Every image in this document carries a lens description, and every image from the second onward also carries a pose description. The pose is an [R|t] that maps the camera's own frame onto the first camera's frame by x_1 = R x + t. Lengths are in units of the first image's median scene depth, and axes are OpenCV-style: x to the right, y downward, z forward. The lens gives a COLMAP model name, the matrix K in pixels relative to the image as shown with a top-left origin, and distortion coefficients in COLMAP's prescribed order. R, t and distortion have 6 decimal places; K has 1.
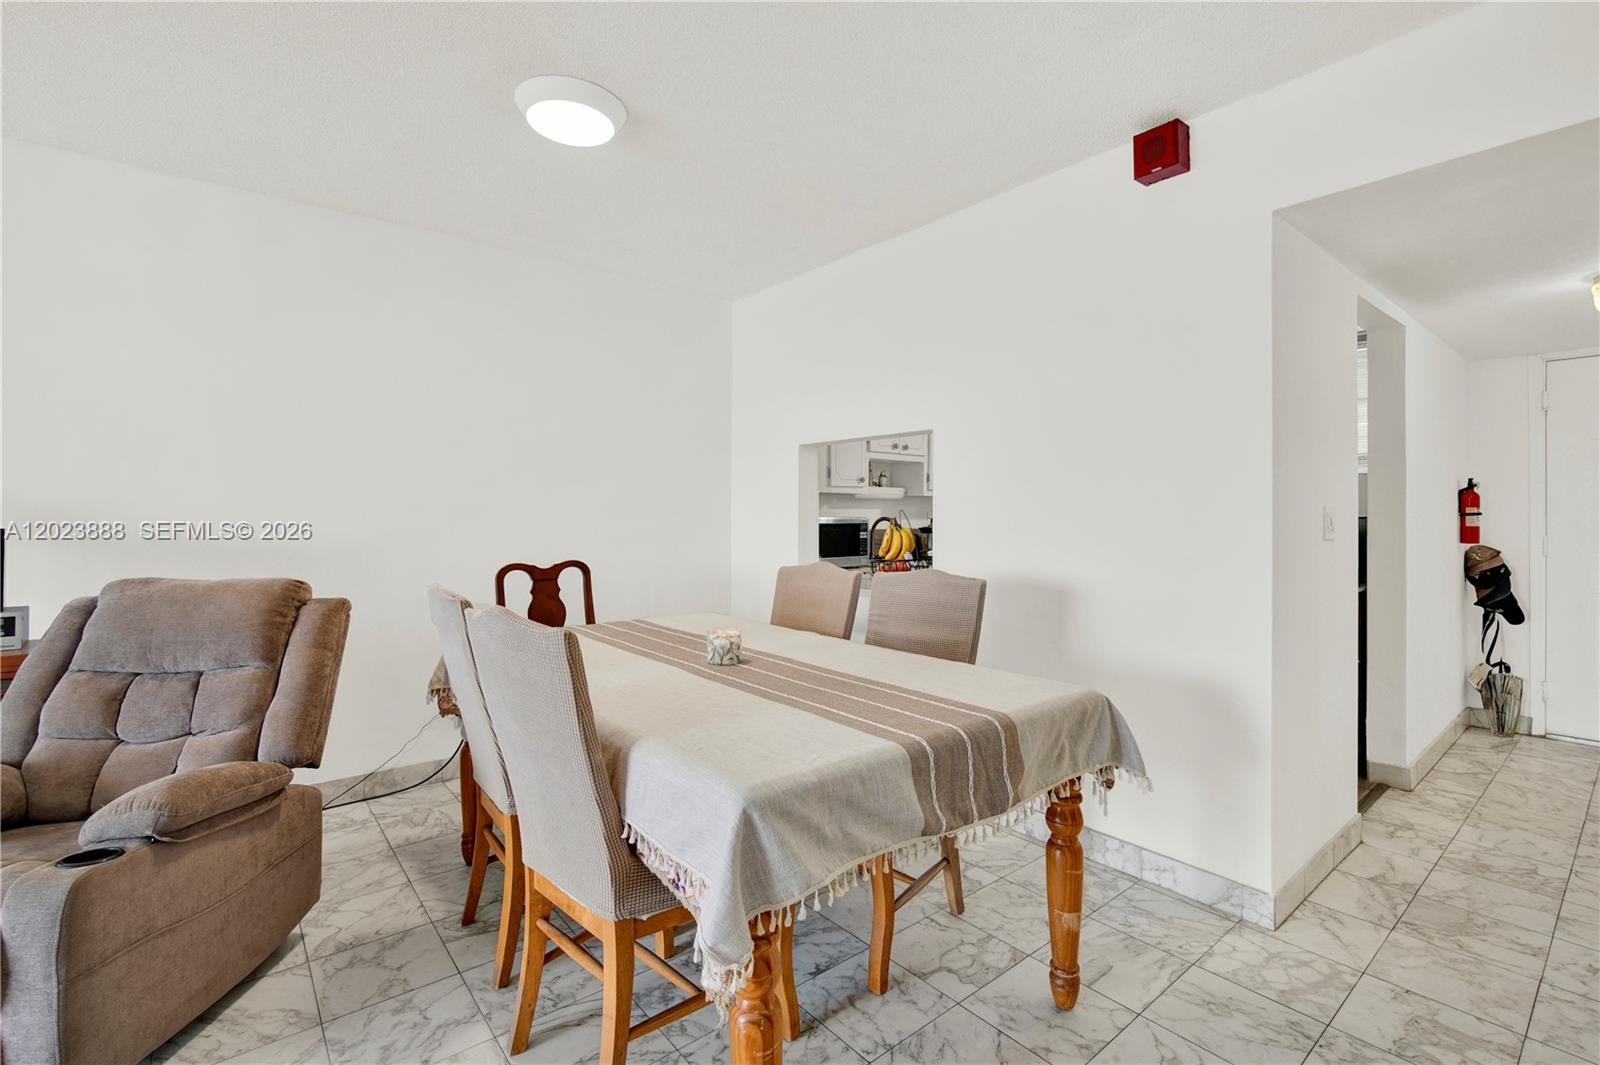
lens RADIAL K [[718.4, 0, 797.5], [0, 718.4, 524.4], [0, 0, 1]] dist [-0.003132, 0.000486]
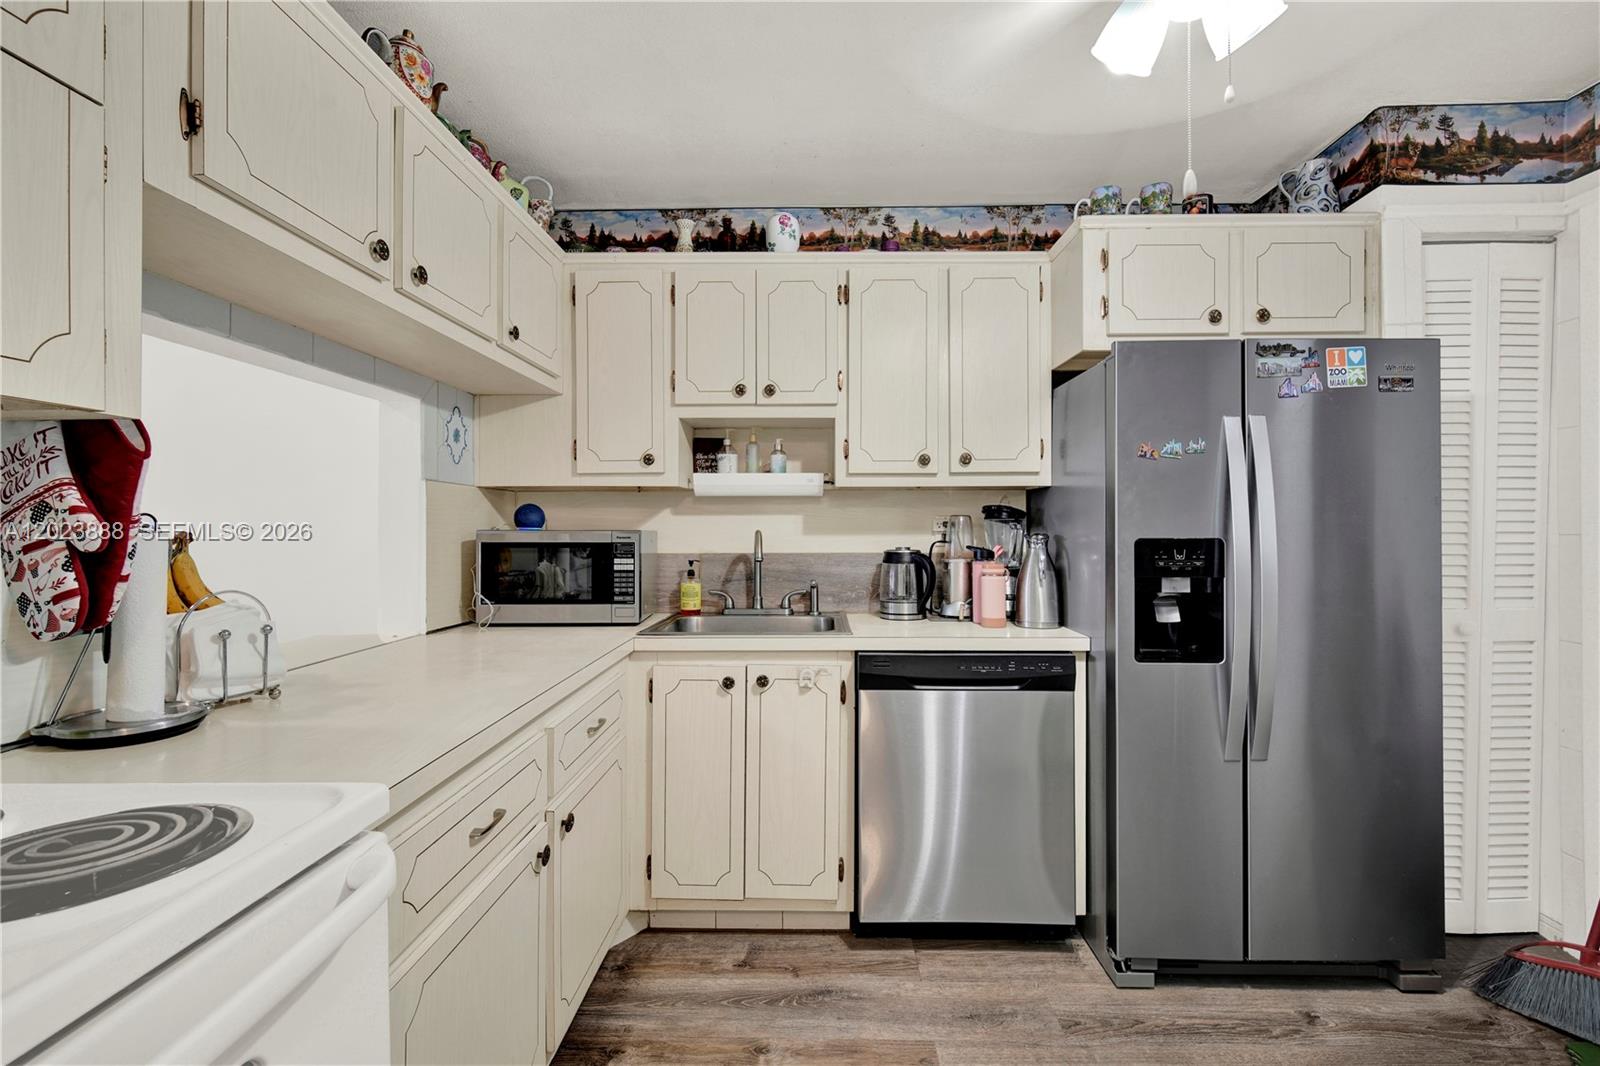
lens RADIAL K [[718.4, 0, 797.5], [0, 718.4, 524.9], [0, 0, 1]] dist [-0.003132, 0.000486]
pose [[0.756845, -0.007366, -0.653553, 0.530826], [-0.001068, 0.999921, -0.012507, -0.007512], [0.653594, 0.010164, 0.756777, 0.684521]]
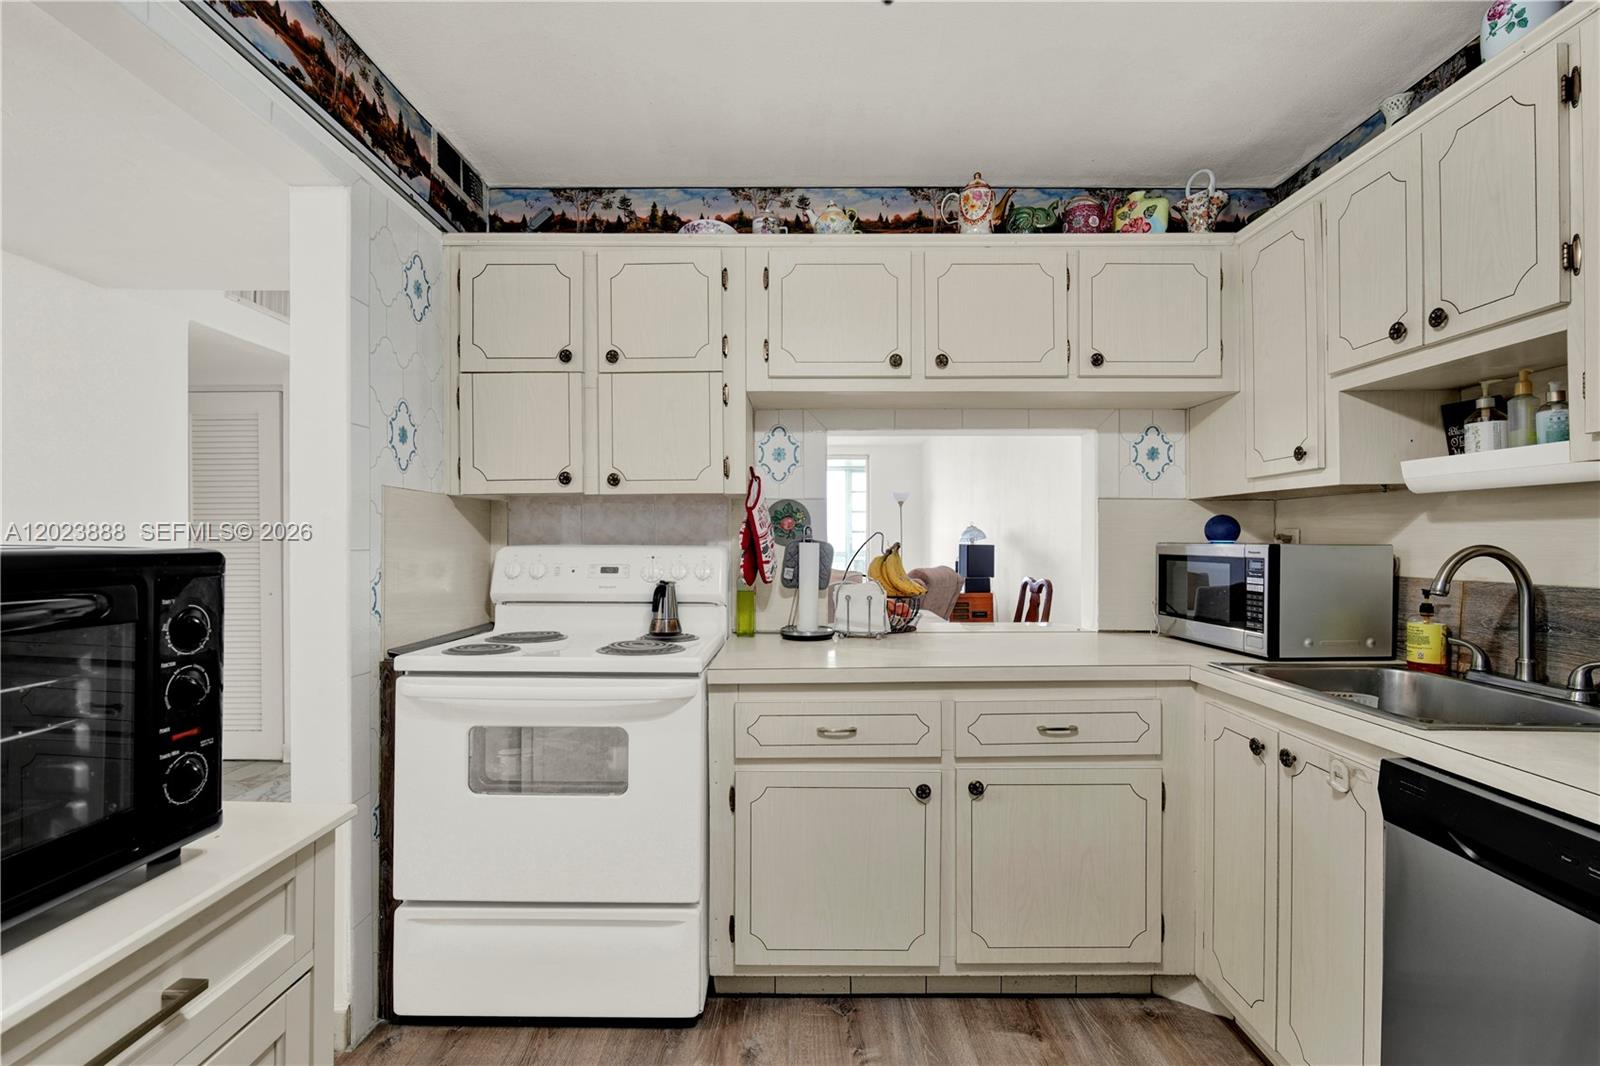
lens RADIAL K [[711.1, 0, 802.9], [0, 711.1, 537.8], [0, 0, 1]] dist [0.000709, 0.000416]
pose [[-0.629788, -0.004306, -0.776755, 0.602402], [-0.008274, 0.999965, 0.001165, -0.011860], [0.776723, 0.007160, -0.629802, 1.058847]]
